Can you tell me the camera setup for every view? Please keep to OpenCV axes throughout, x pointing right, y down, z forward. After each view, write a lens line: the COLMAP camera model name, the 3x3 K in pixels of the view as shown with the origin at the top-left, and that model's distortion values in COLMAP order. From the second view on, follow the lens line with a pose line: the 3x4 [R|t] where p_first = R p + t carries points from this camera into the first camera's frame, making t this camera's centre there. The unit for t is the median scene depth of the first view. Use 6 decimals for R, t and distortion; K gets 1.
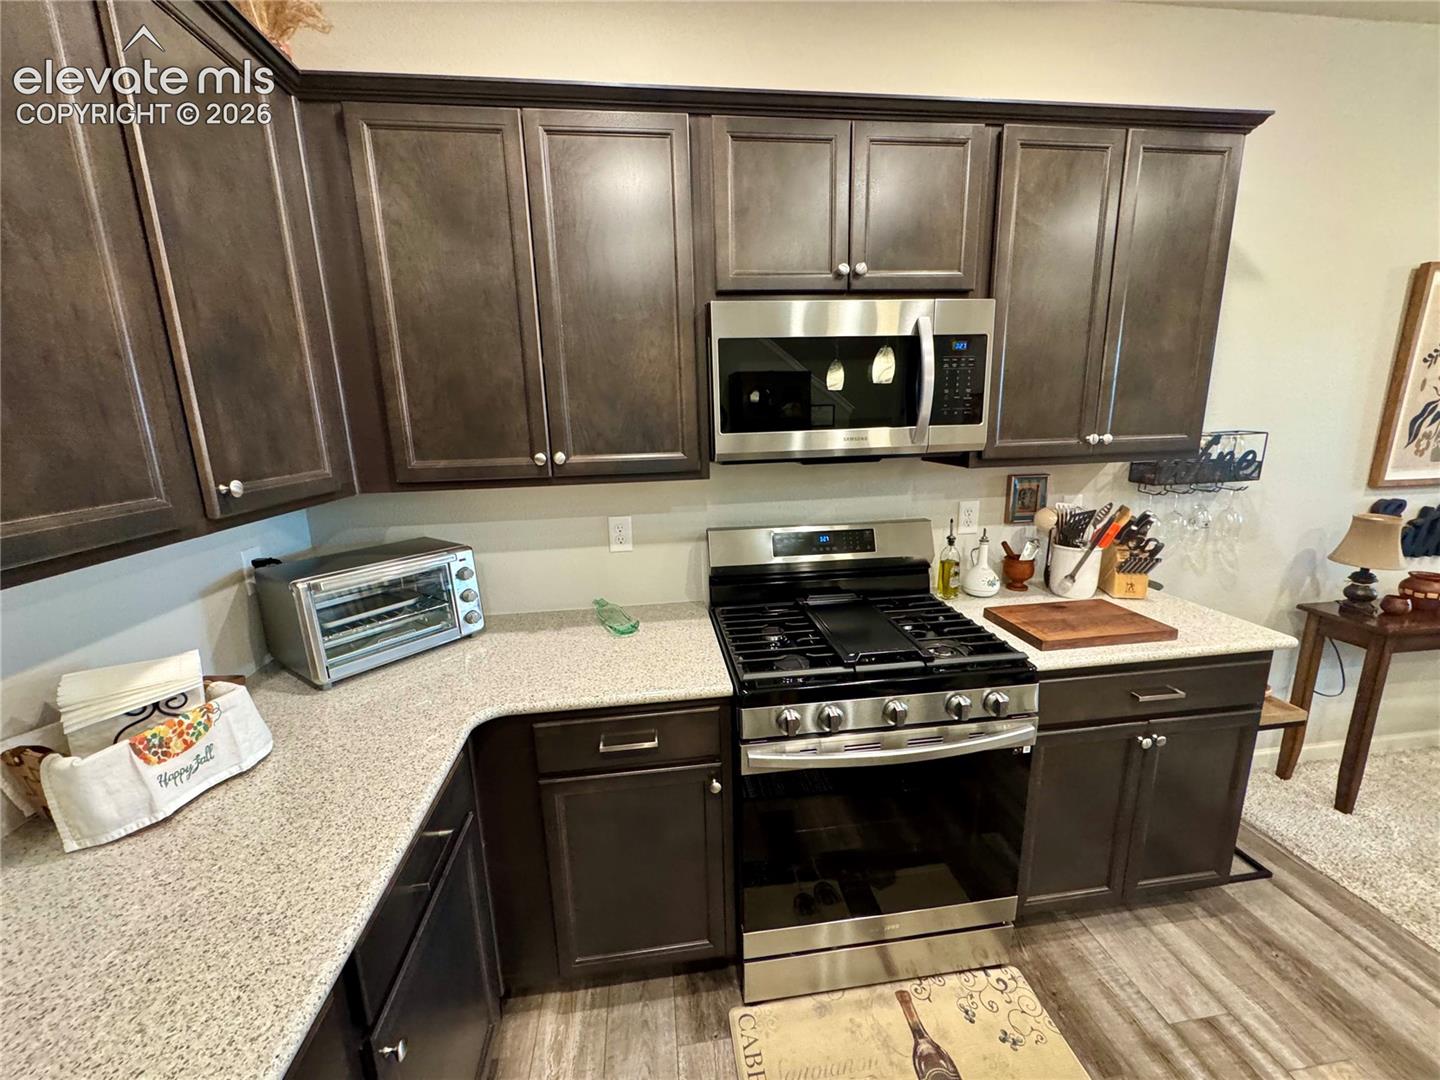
lens RADIAL K [[571.8, 0, 721.9], [0, 571.8, 538.8], [0, 0, 1]] dist [-0.001925, -0.000254]
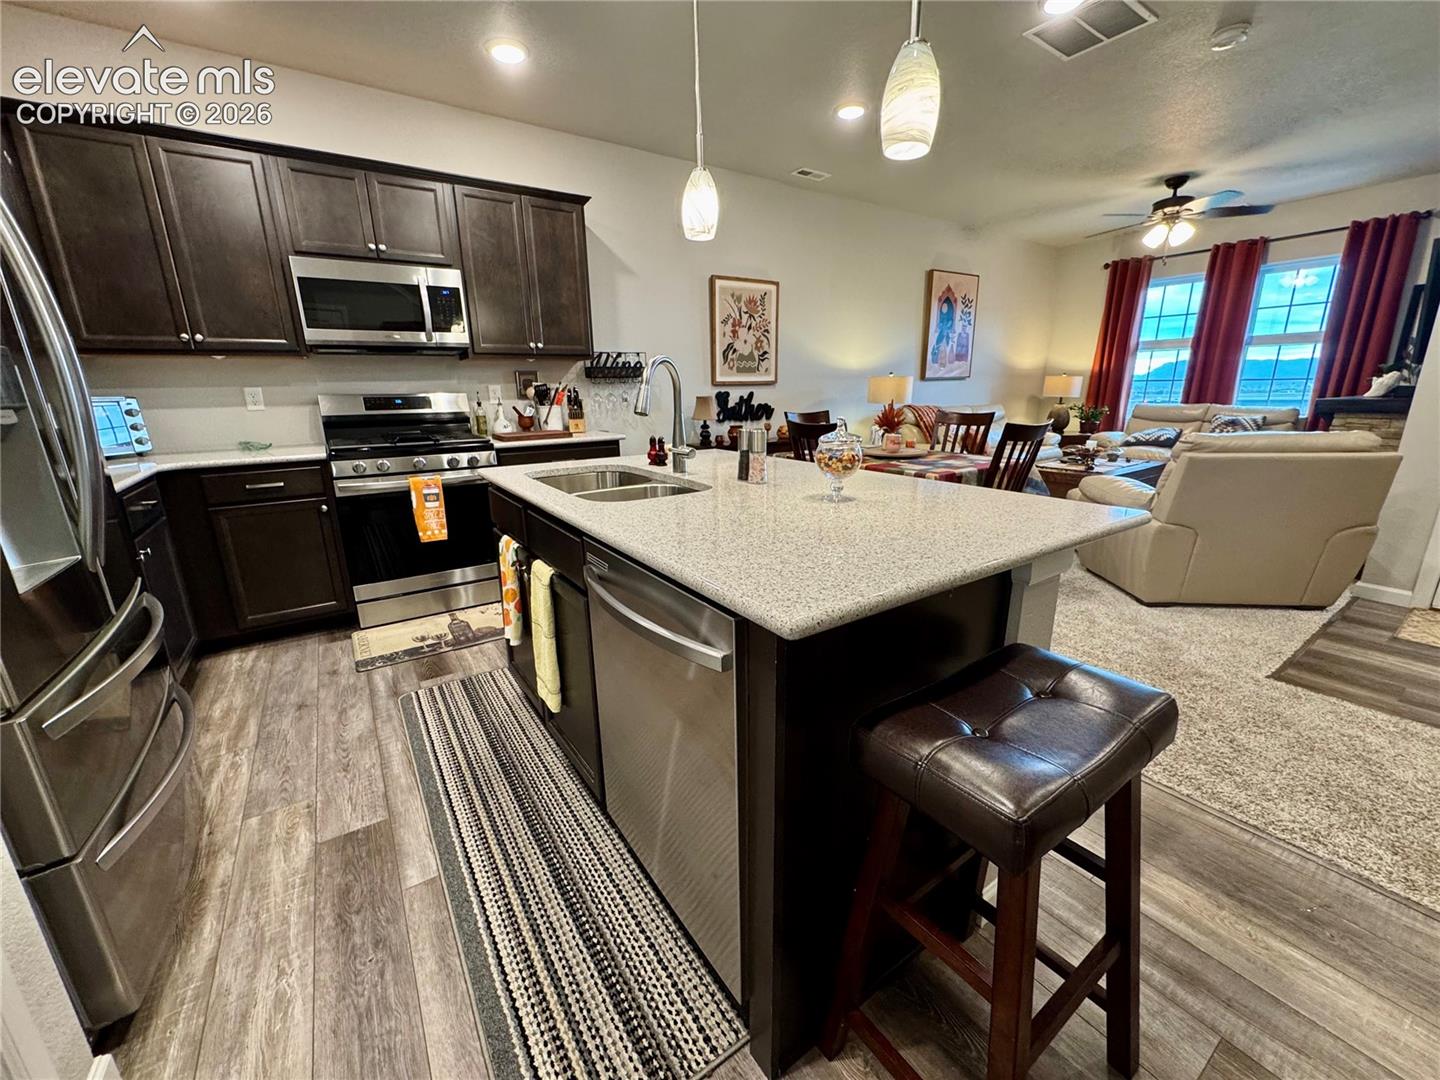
lens RADIAL K [[571.8, 0, 722.5], [0, 571.8, 538.7], [0, 0, 1]] dist [-0.001925, -0.000254]
pose [[0.893797, -0.103379, 0.436394, 0.257532], [0.086028, 0.994520, 0.059399, 0.399504], [-0.440144, -0.015548, 0.897793, -1.020372]]
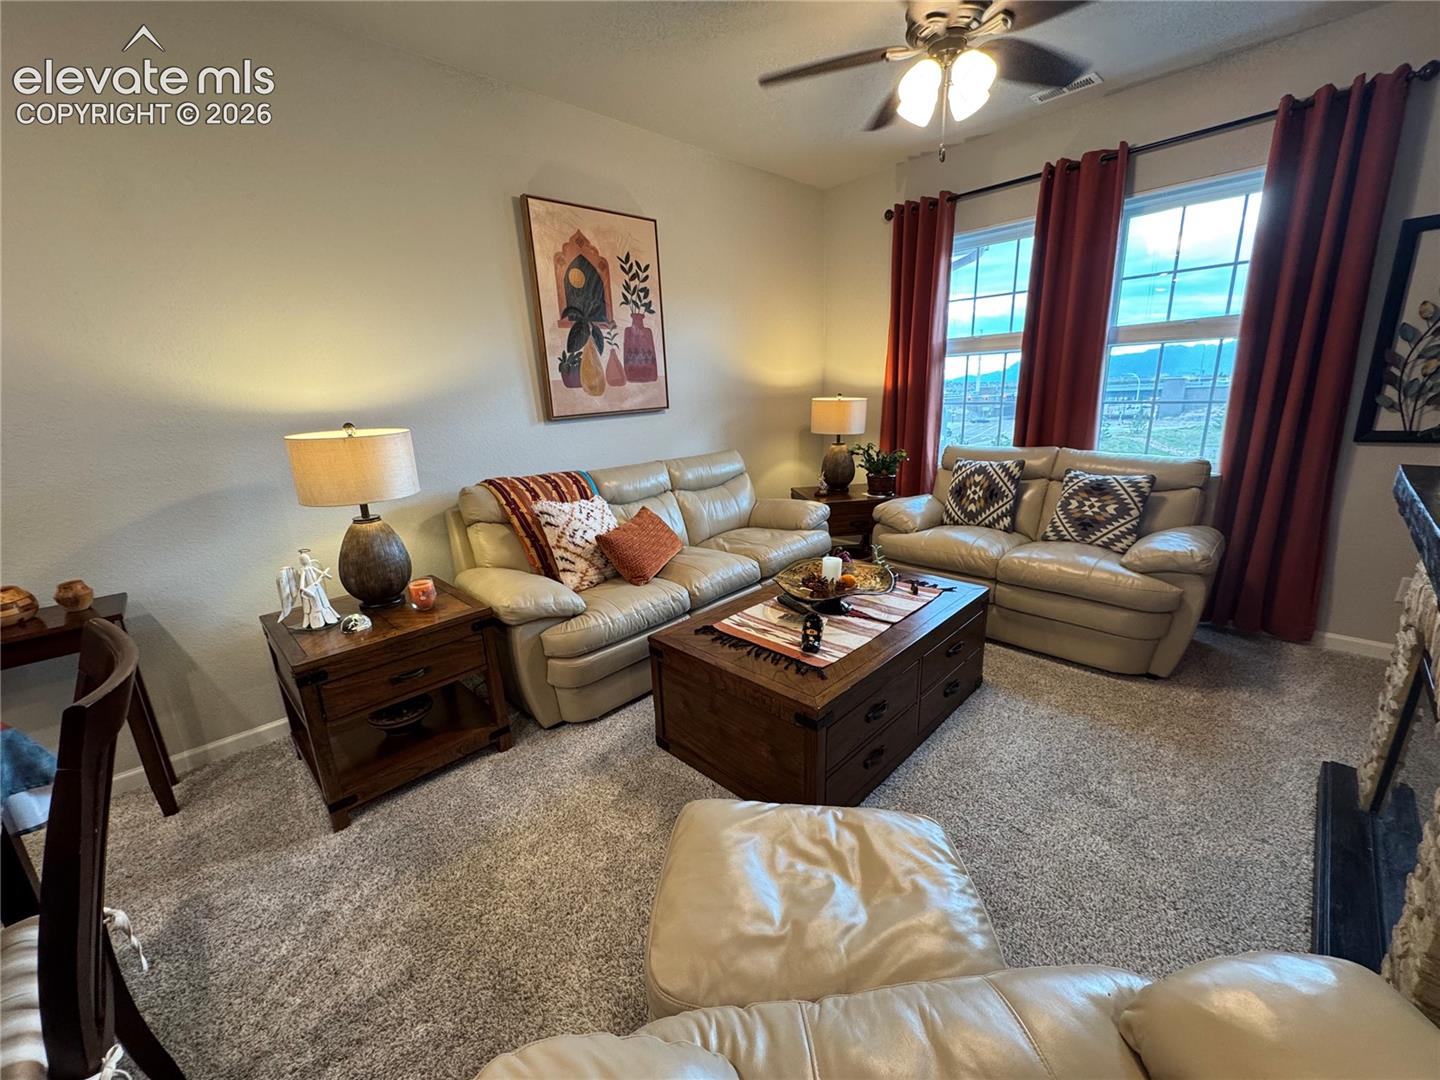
lens RADIAL K [[571.8, 0, 720.4], [0, 571.8, 538.6], [0, 0, 1]] dist [-0.001925, -0.000254]
pose [[0.802007, -0.158257, 0.575968, 2.120596], [0.143850, 0.987056, 0.070907, 0.091146], [-0.579735, 0.025985, 0.814391, -0.228768]]
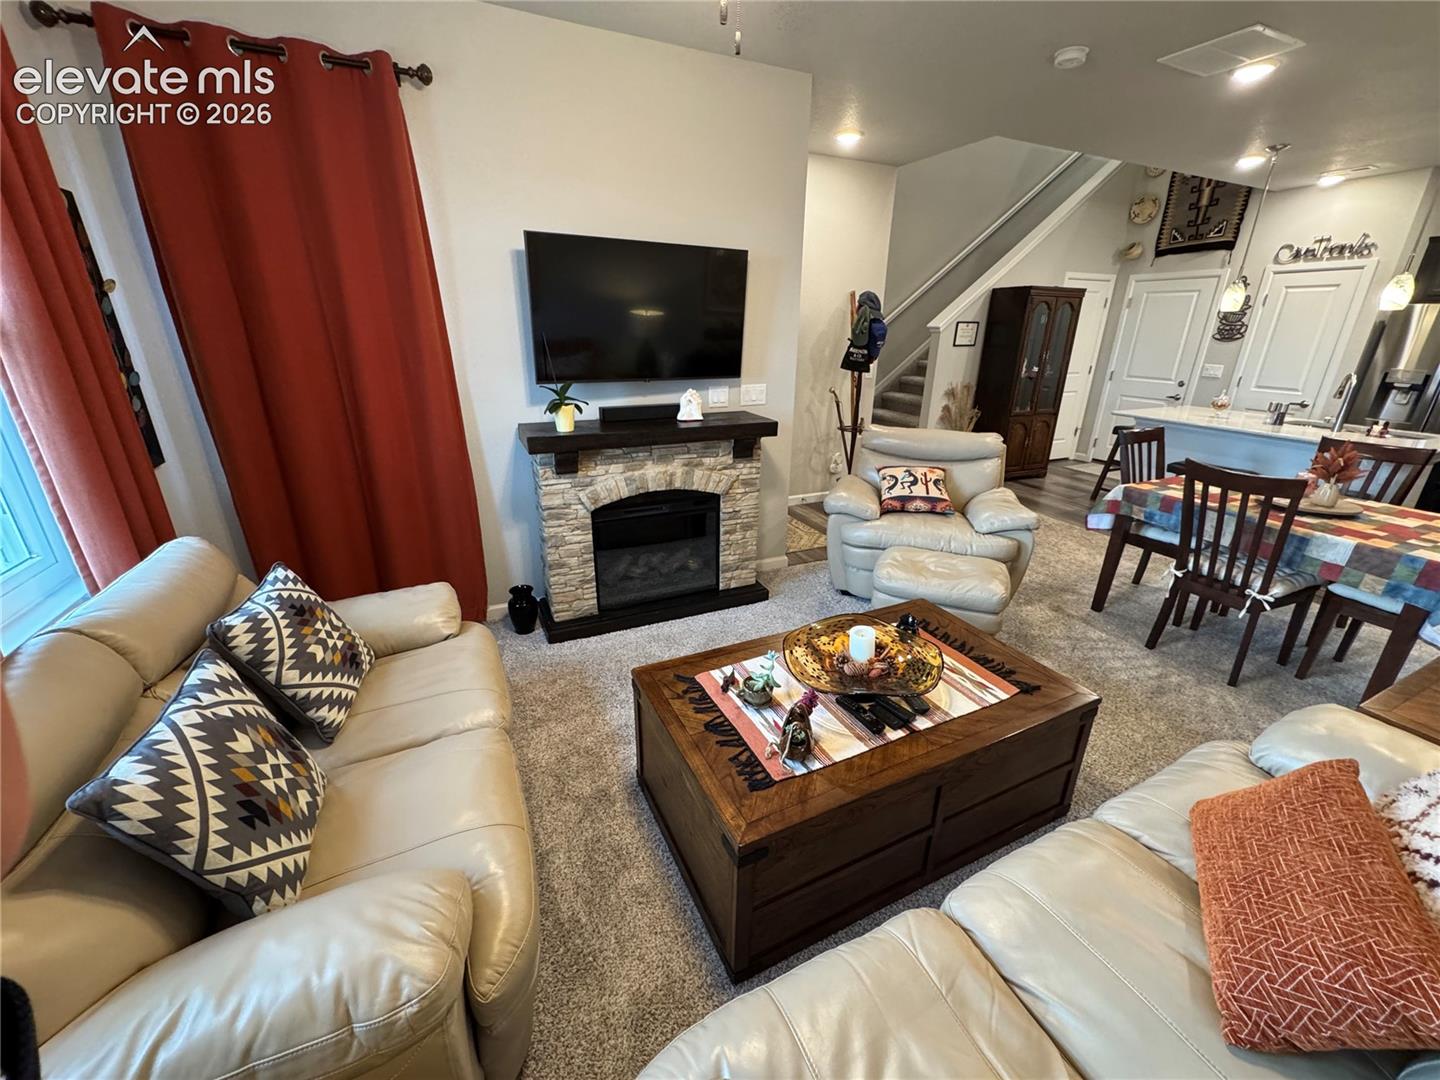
lens RADIAL K [[571.8, 0, 721.8], [0, 571.8, 539.0], [0, 0, 1]] dist [-0.001925, -0.000254]
pose [[-0.955846, 0.115815, -0.270082, 3.442779], [-0.050763, 0.840175, 0.539935, -0.354541], [0.289449, 0.529805, -0.797199, 1.202530]]
